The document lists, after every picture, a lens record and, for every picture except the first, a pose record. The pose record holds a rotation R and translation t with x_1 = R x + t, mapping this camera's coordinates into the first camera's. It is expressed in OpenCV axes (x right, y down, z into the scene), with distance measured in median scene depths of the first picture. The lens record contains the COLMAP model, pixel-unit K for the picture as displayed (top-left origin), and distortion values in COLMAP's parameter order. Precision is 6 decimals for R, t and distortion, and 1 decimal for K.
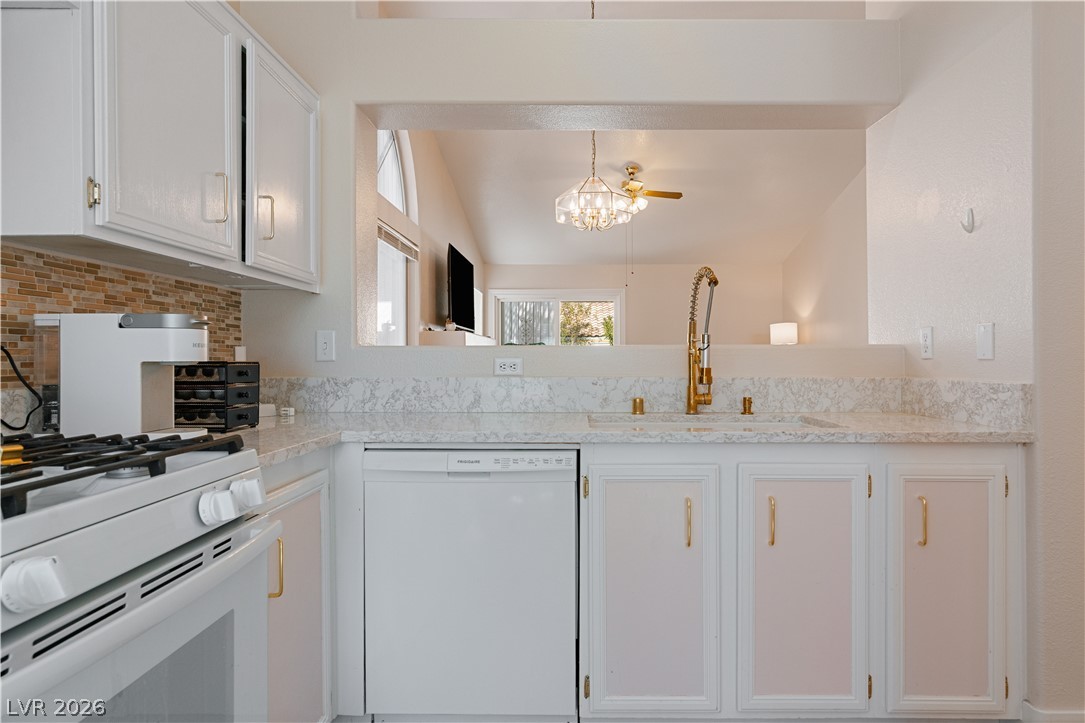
lens RADIAL K [[592.7, 0, 573.5], [0, 592.7, 361.5], [0, 0, 1]] dist [-0.000637, -0.000015]
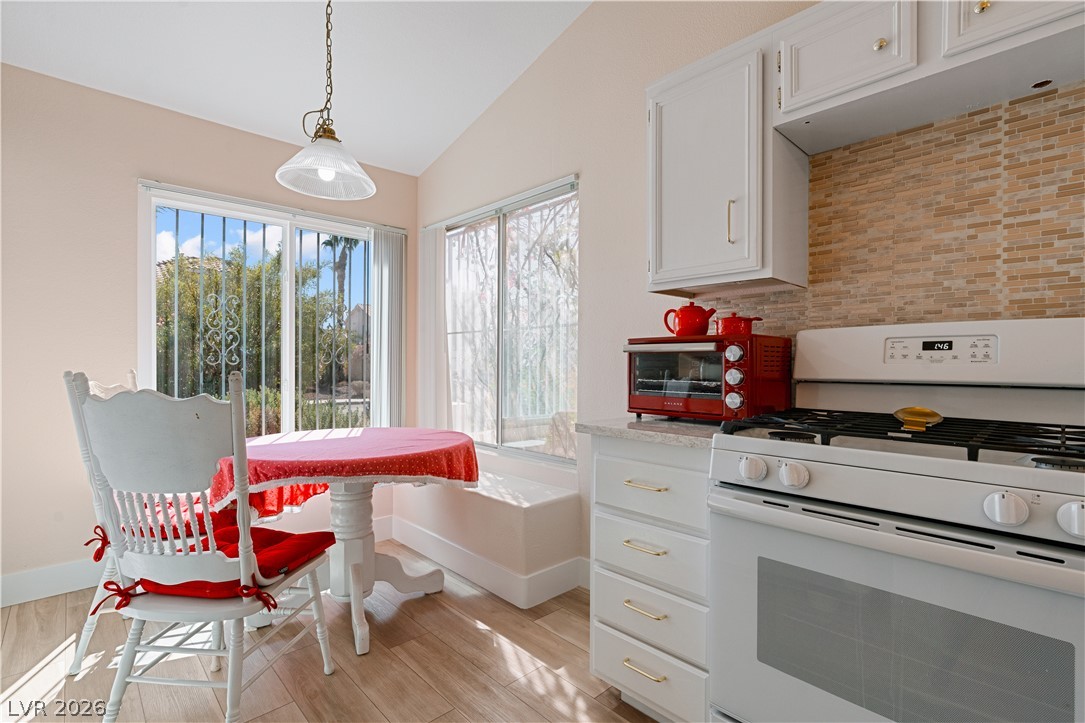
lens RADIAL K [[506.5, 0, 542.5], [0, 506.5, 361.5], [0, 0, 1]] dist [-0.015355, 0.009067]
pose [[-0.726544, -0.003163, -0.687113, 0.241002], [-0.006799, 0.999974, 0.002585, -0.000447], [0.687087, 0.006549, -0.726546, 0.469086]]
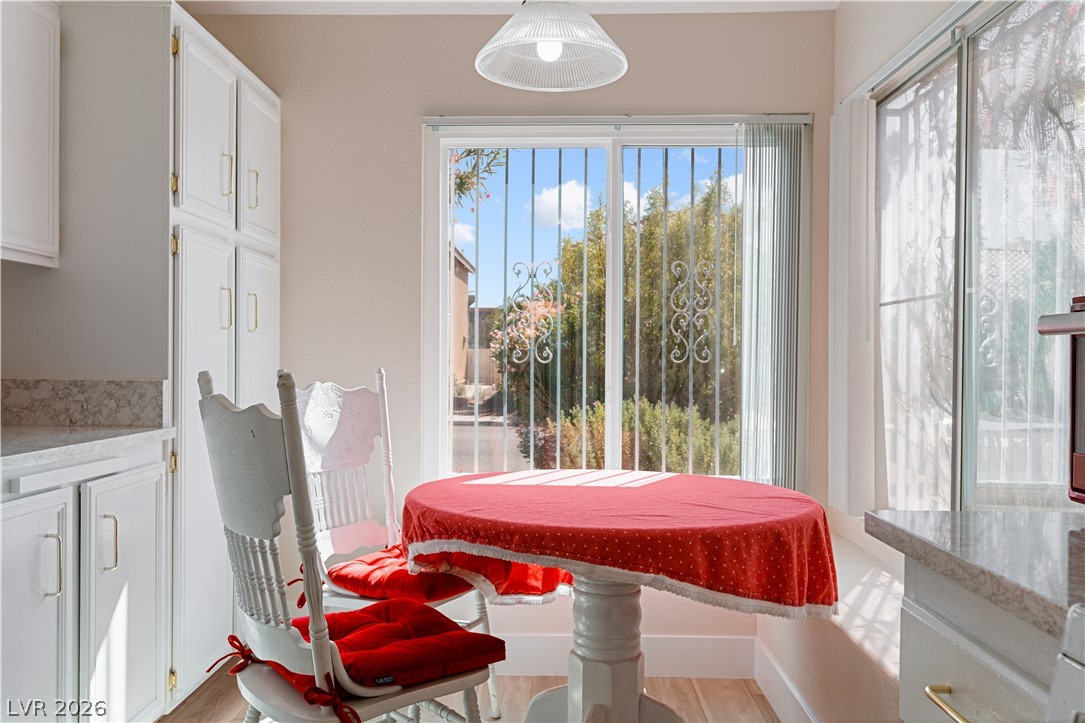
lens RADIAL K [[852.7, 0, 542.5], [0, 852.7, 361.5], [0, 0, 1]] dist [-0.000731, -0.000385]
pose [[-0.999782, -0.005838, 0.020031, -0.107282], [-0.005620, 0.999925, 0.010927, -0.002238], [-0.020093, 0.010812, -0.999740, 0.476013]]
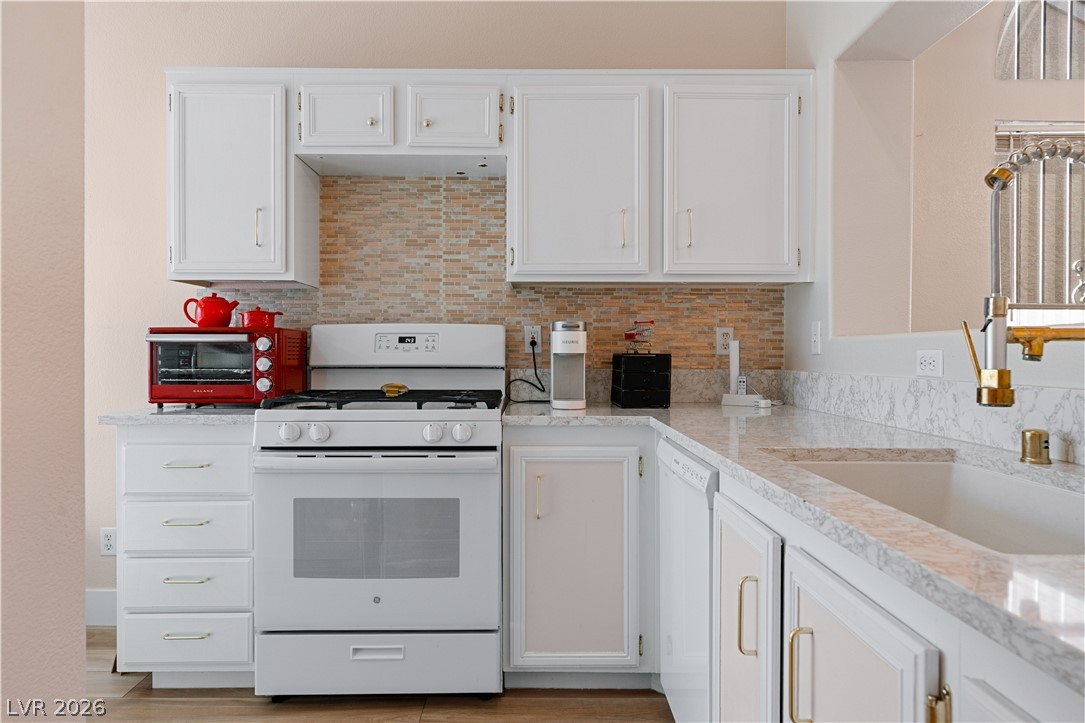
lens RADIAL K [[695.1, 0, 542.5], [0, 695.1, 361.5], [0, 0, 1]] dist [0.002207, 0.003992]
pose [[0.016626, 0.011881, -0.999791, 0.665747], [-0.006465, 0.999910, 0.011774, 0.000336], [0.999841, 0.006268, 0.016701, 0.565970]]
